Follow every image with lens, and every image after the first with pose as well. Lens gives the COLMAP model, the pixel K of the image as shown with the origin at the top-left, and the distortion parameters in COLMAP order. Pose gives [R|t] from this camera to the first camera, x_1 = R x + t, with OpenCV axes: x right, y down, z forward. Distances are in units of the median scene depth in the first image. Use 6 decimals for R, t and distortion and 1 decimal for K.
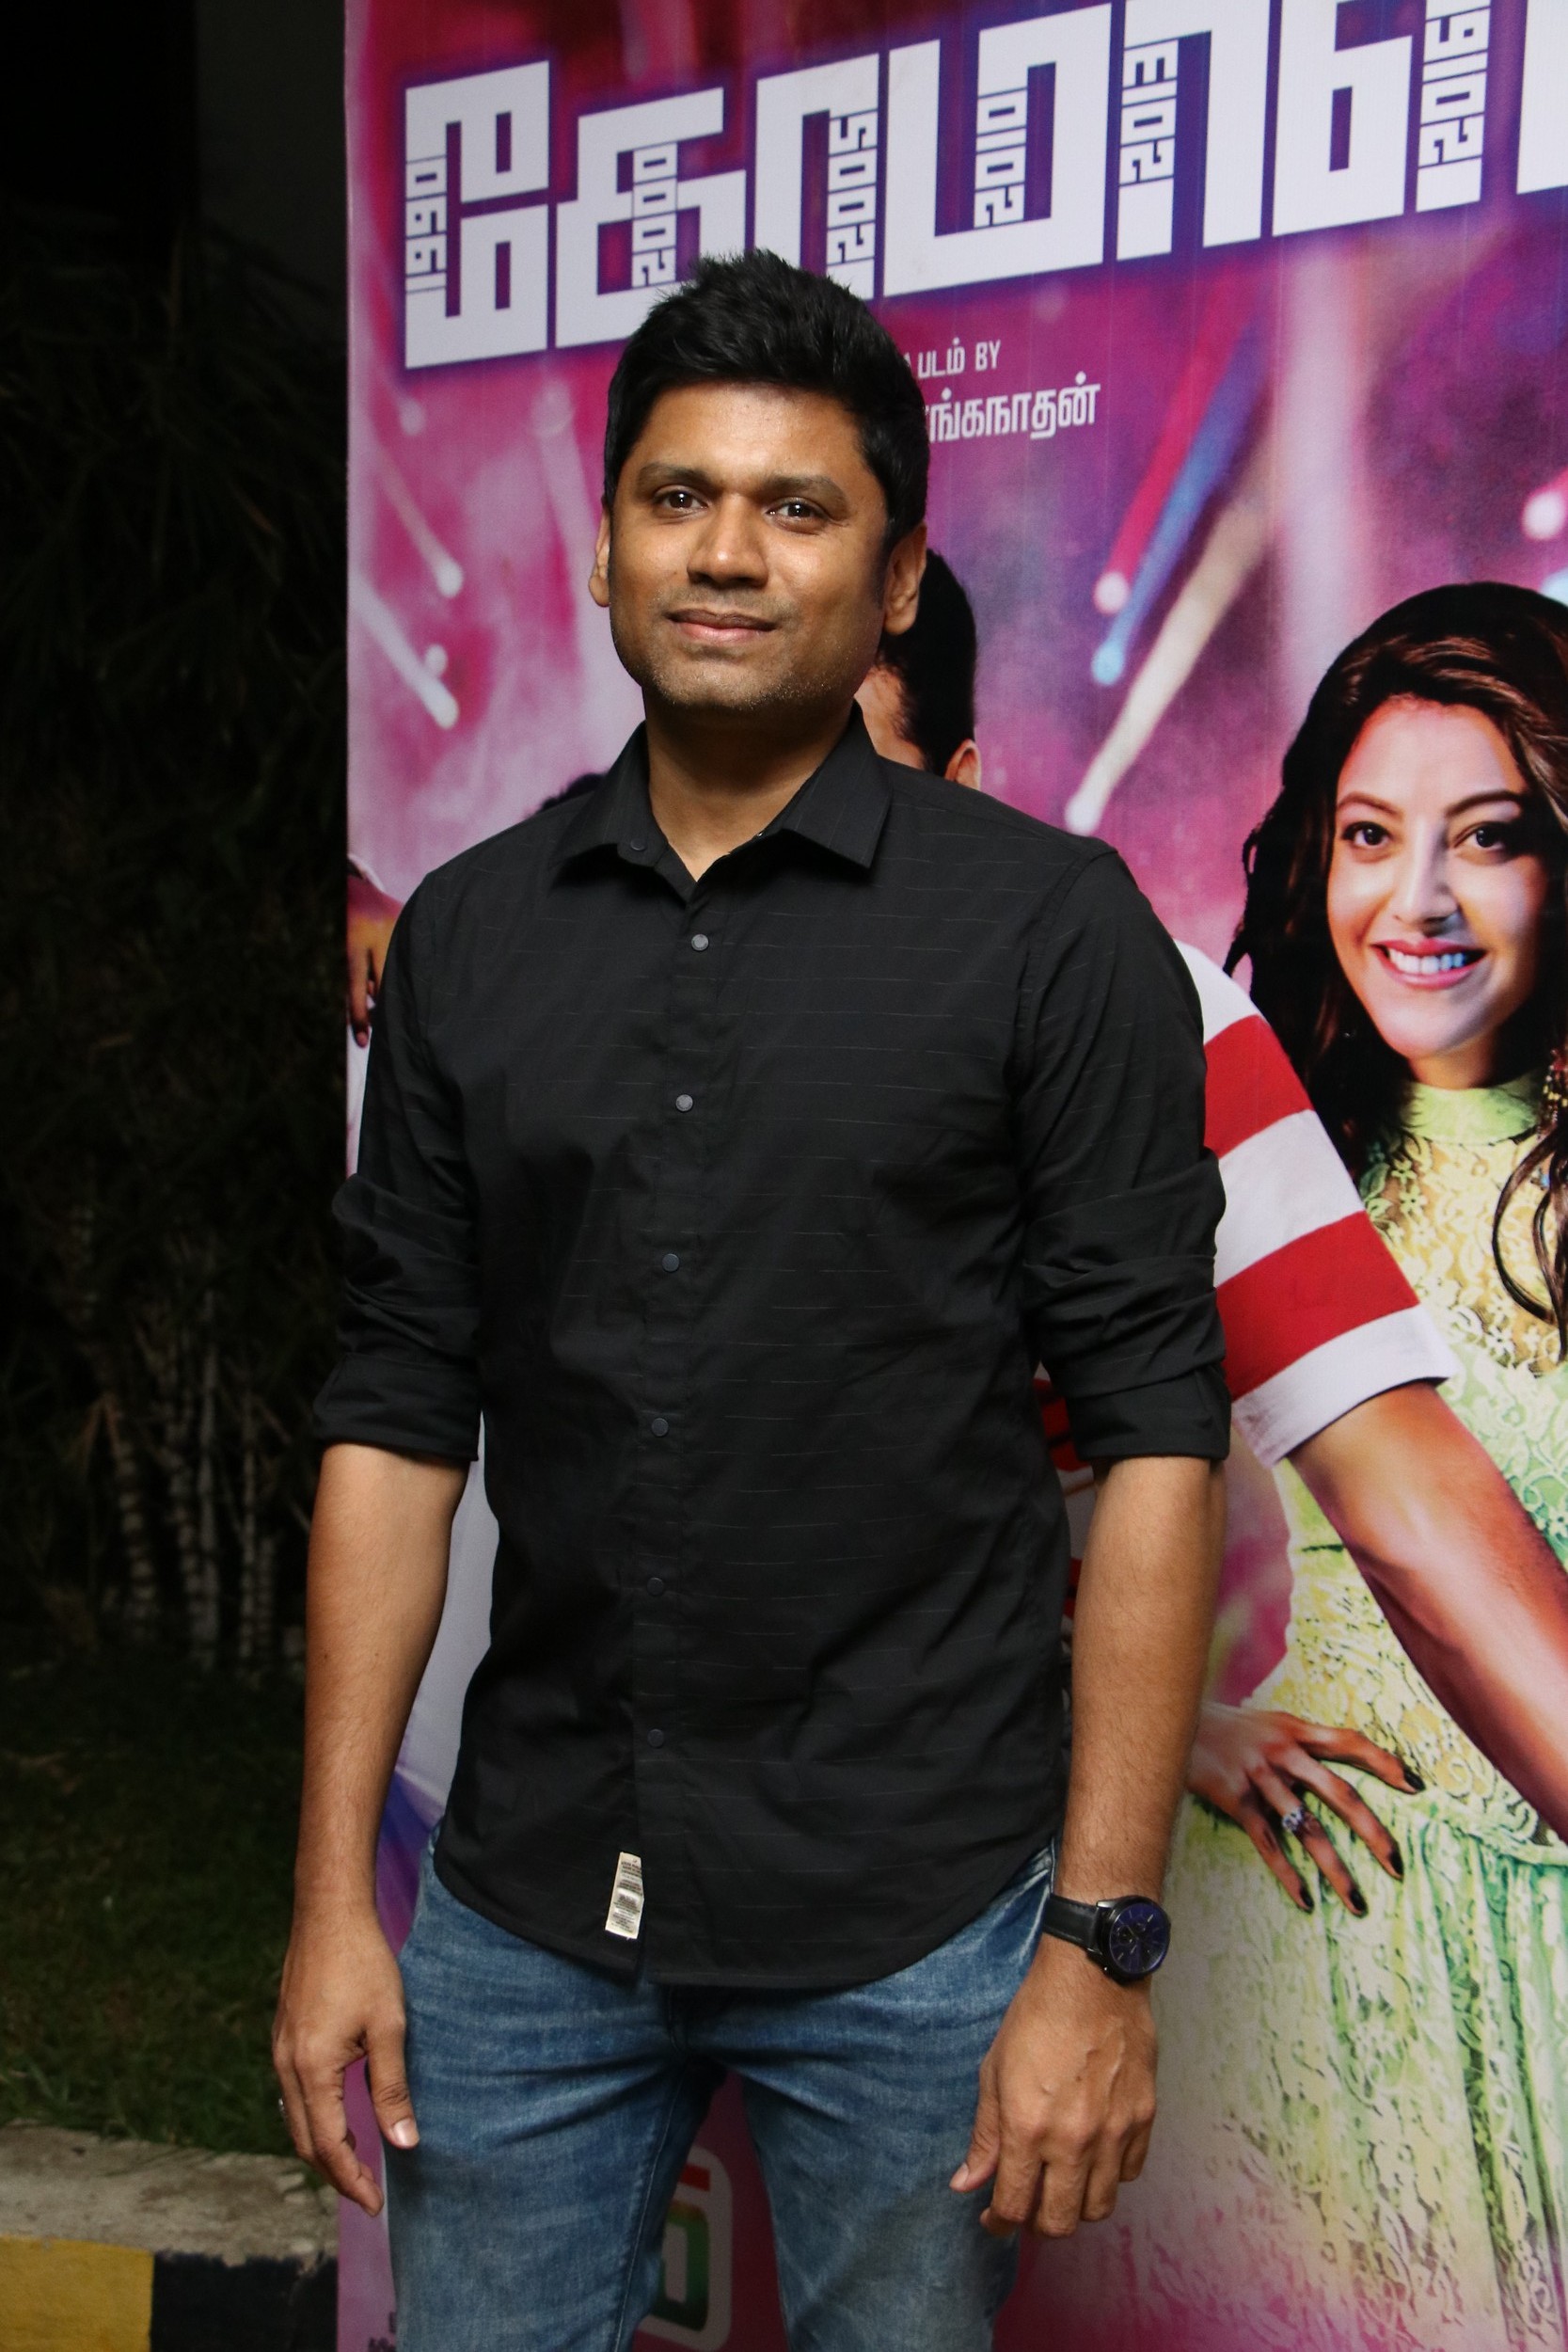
lens RADIAL K [[3416.1, 0, 785.4], [0, 3416.1, 1198.6], [0, 0, 1]] dist [0.007219, 0.551571]
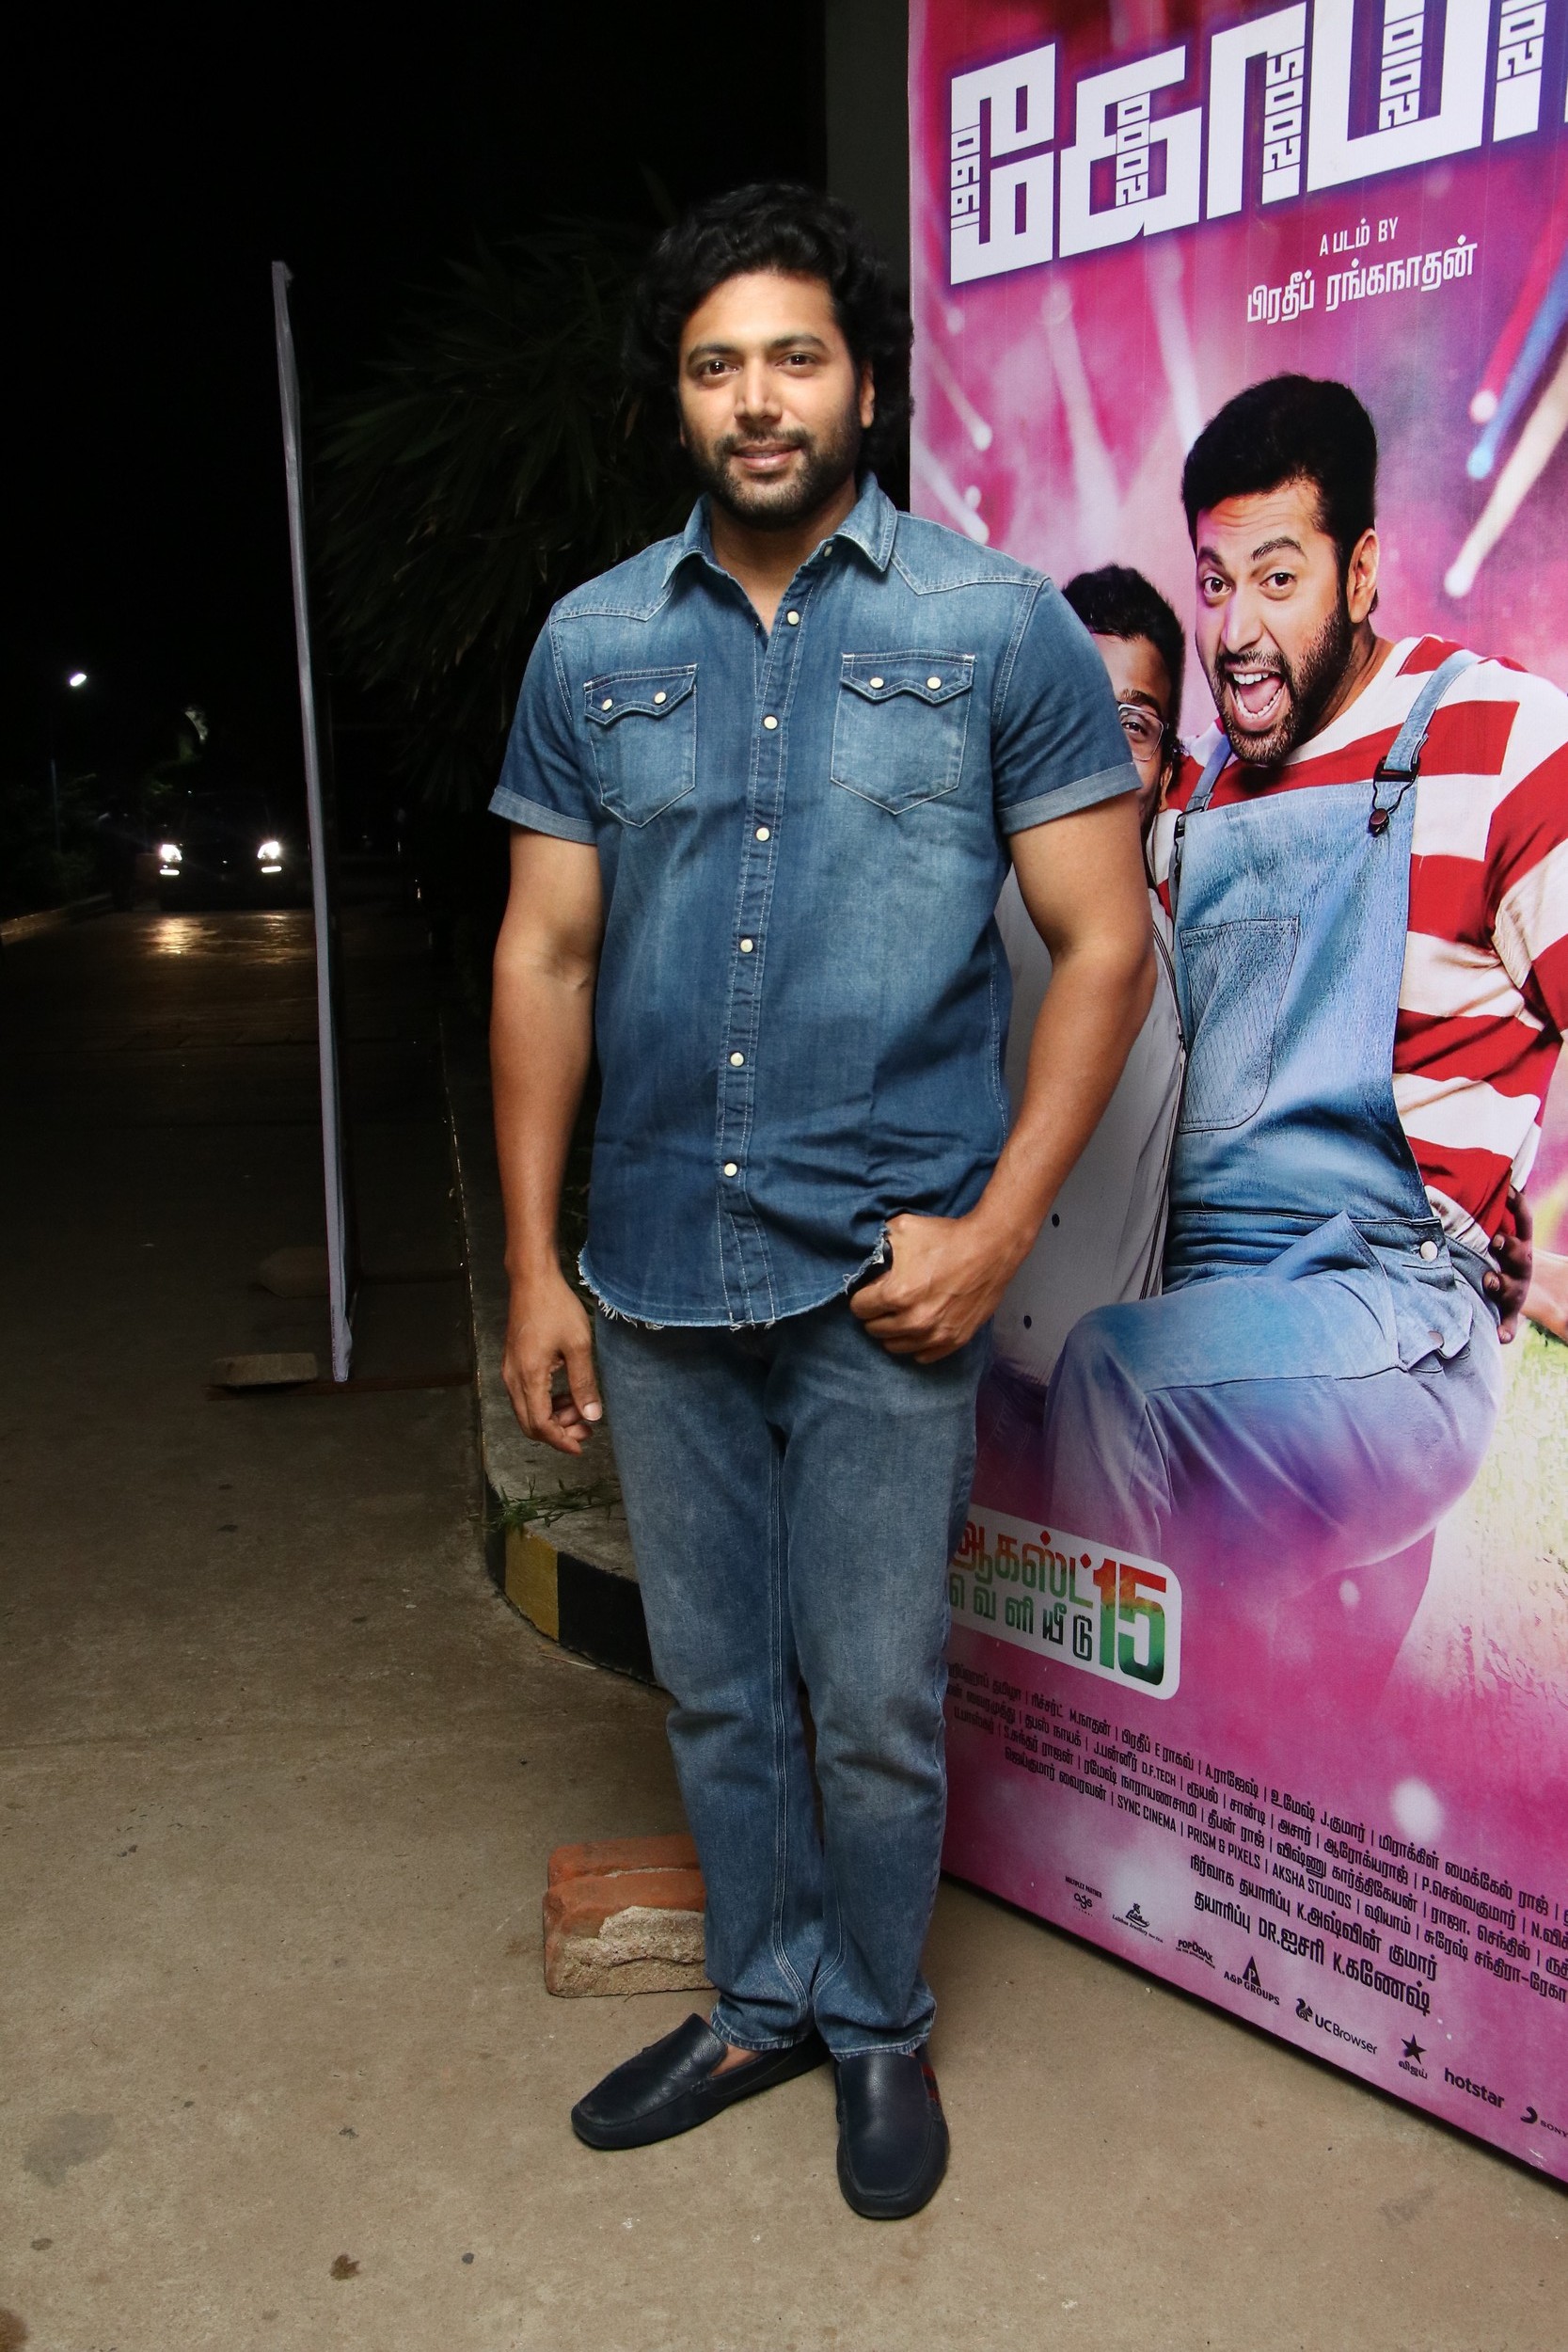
lens RADIAL K [[2268.5, 0, 791.4], [0, 2268.5, 1191.9], [0, 0, 1]] dist [-0.134298, 0.236070]
pose [[0.981481, 0.011833, -0.191193, 0.002304], [0.008684, 0.994316, 0.106117, 0.027745], [0.191362, -0.105812, 0.975799, 0.089485]]
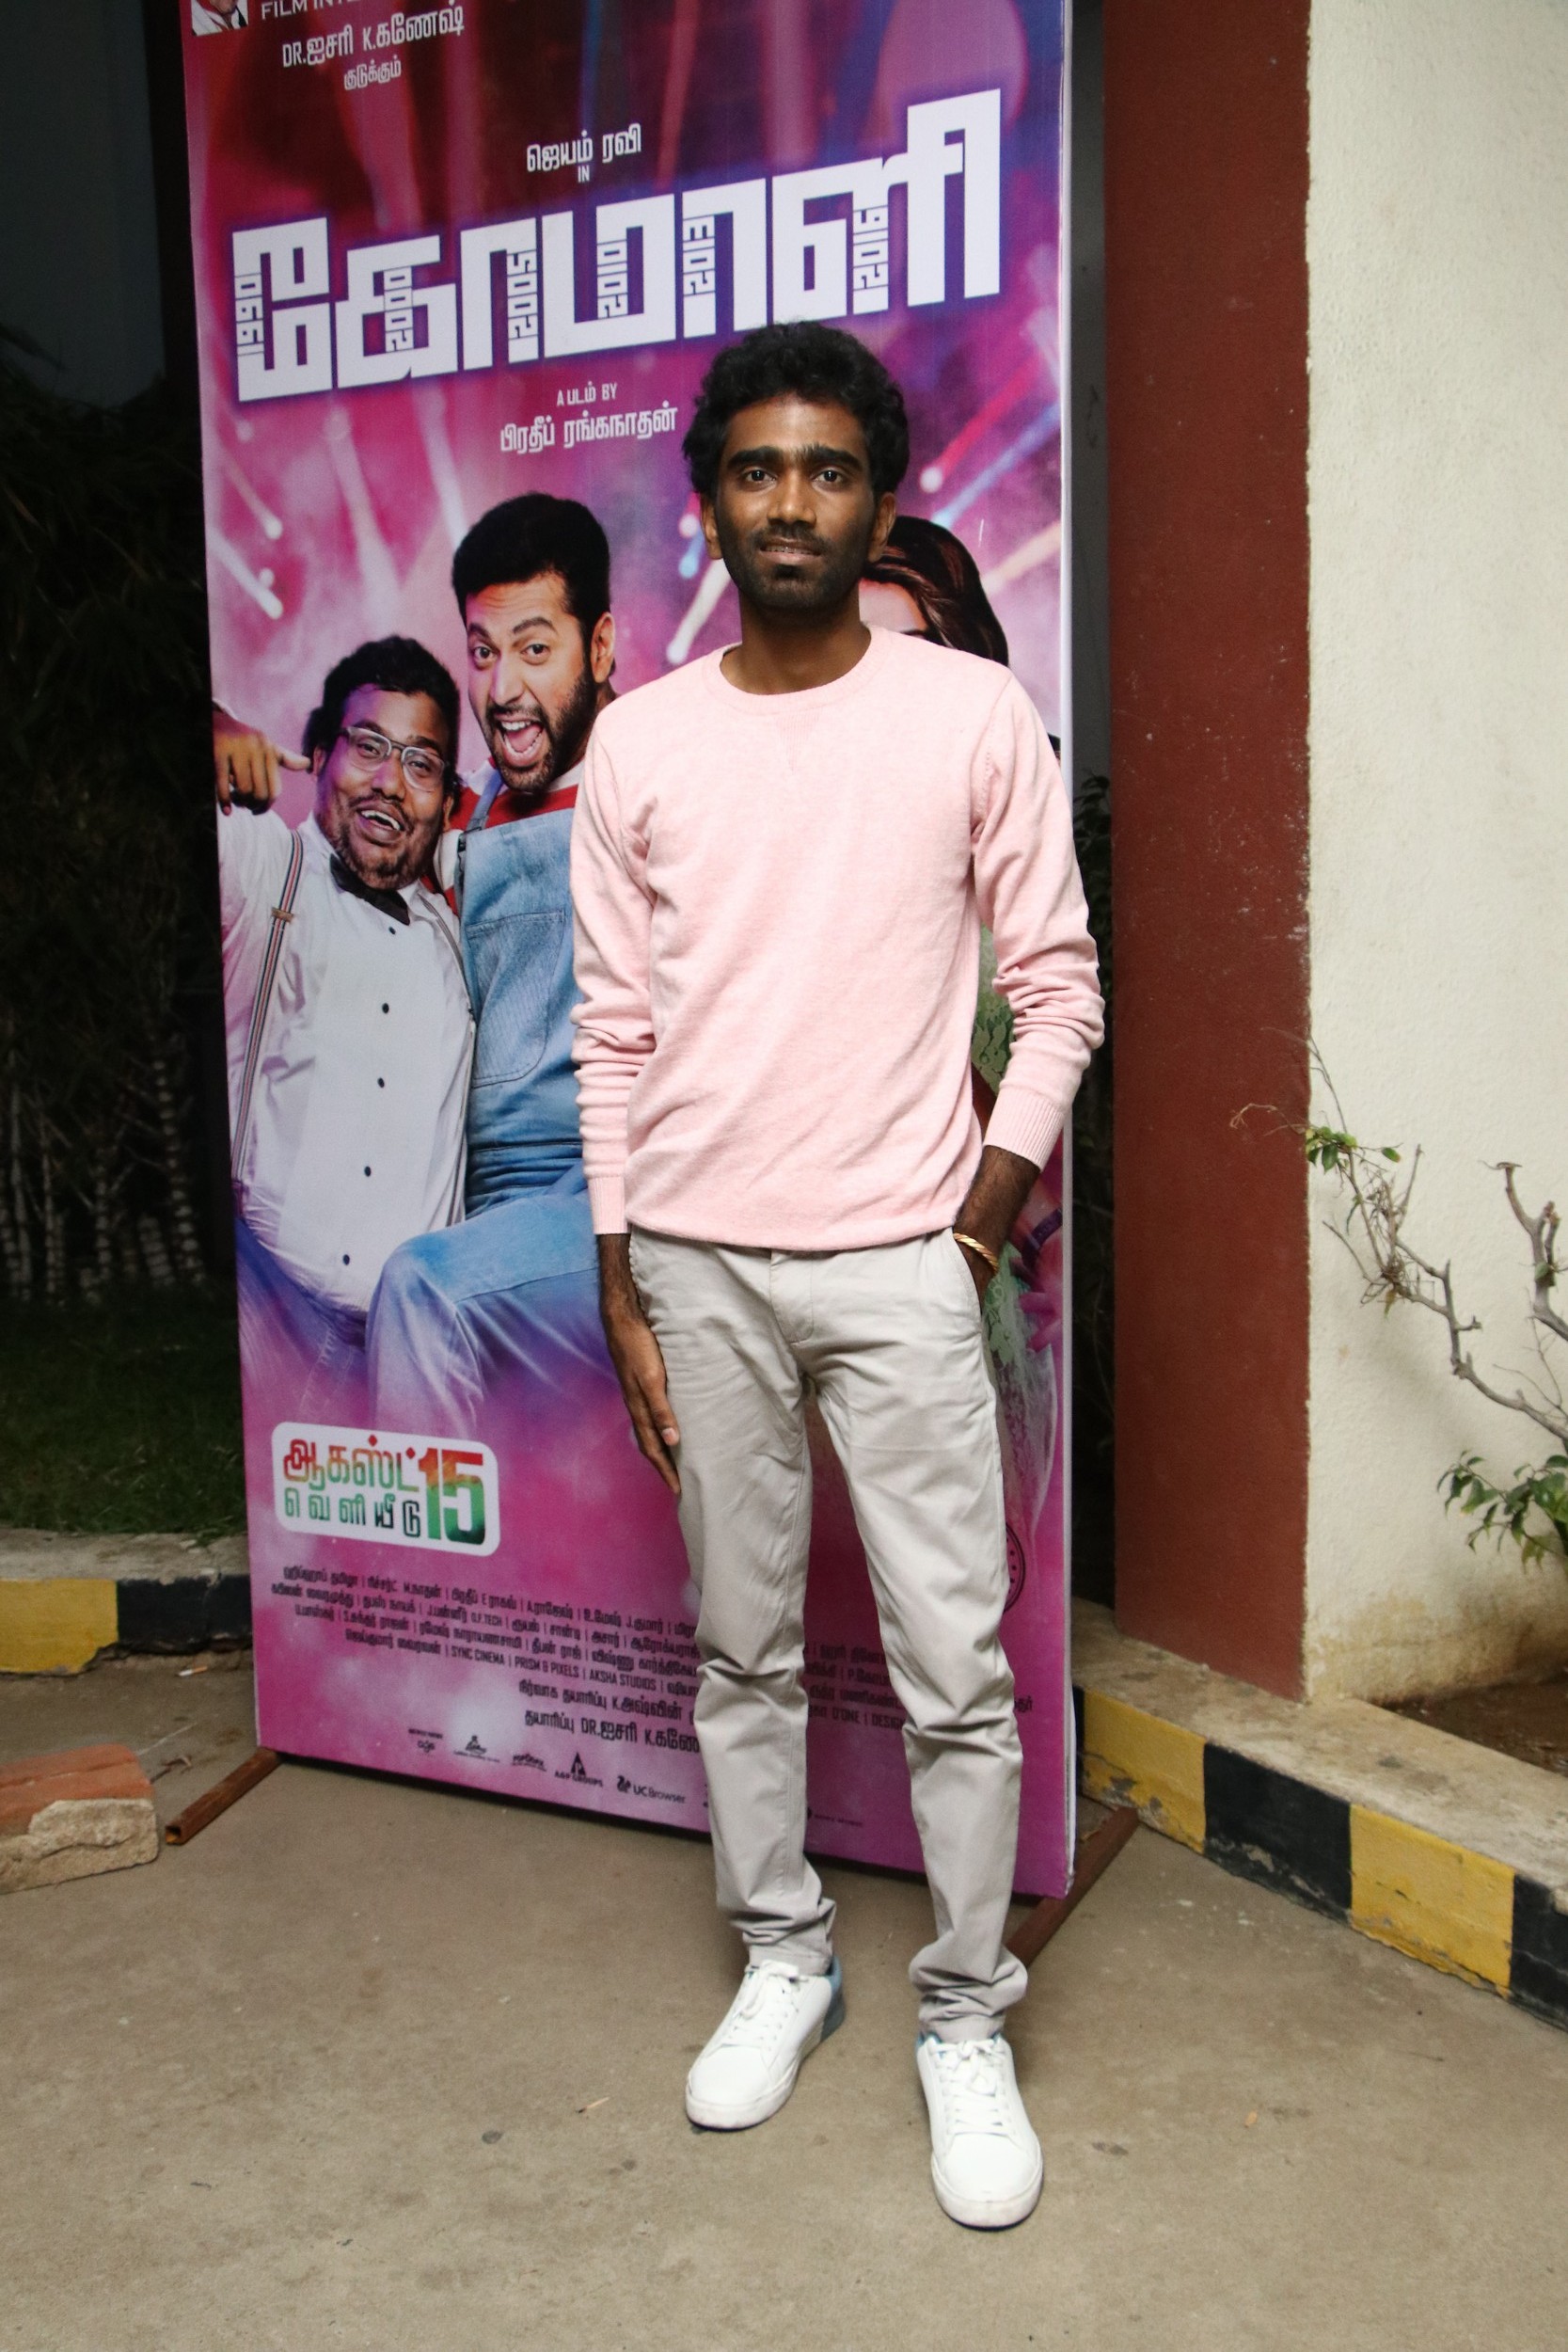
lens RADIAL K [[2421.6, 0, 790.0], [0, 2421.6, 1184.3], [0, 0, 1]] dist [-0.109354, 0.277453]
pose [[0.978904, -0.051388, 0.197754, -0.115633], [0.039612, 0.997224, 0.063053, 0.085064], [-0.200445, -0.053890, 0.978222, -0.241995]]
